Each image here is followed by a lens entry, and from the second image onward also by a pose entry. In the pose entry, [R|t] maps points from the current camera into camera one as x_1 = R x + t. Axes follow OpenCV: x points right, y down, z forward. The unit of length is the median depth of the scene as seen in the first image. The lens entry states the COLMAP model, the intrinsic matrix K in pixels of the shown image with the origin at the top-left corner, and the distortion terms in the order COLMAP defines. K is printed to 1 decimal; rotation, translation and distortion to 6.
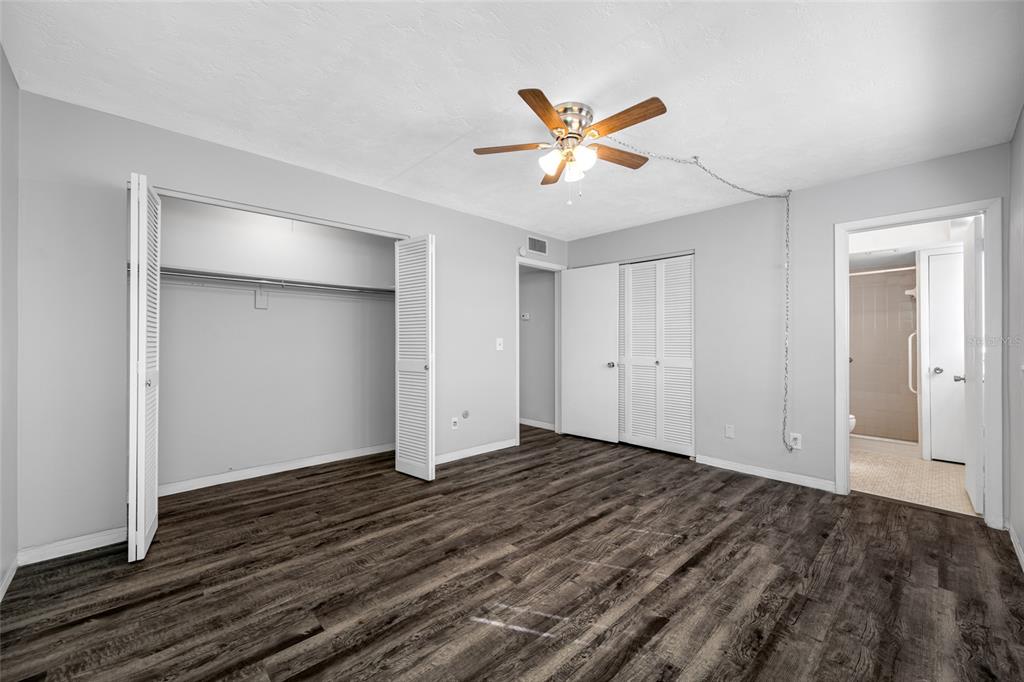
lens RADIAL K [[405.4, 0, 514.1], [0, 405.4, 342.3], [0, 0, 1]] dist [0.000582, -0.005077]
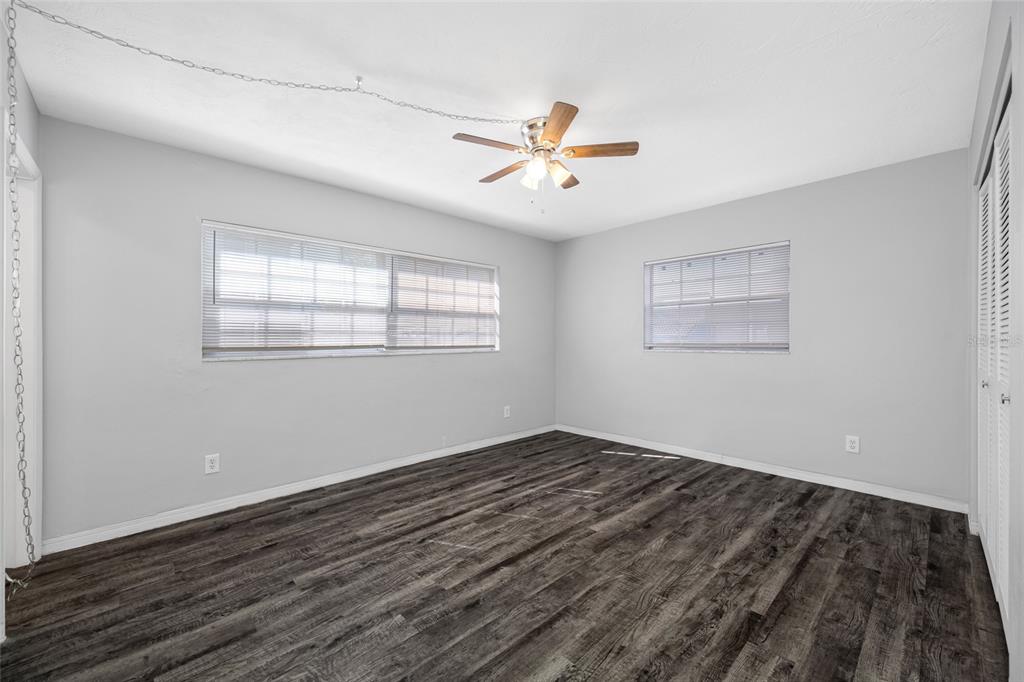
lens RADIAL K [[372.9, 0, 499.2], [0, 372.9, 339.3], [0, 0, 1]] dist [0.000819, 0.000070]
pose [[-0.999219, -0.001529, 0.039481, 0.206136], [-0.001568, 0.999998, -0.000969, -0.007109], [-0.039480, -0.001030, -0.999220, 1.938493]]
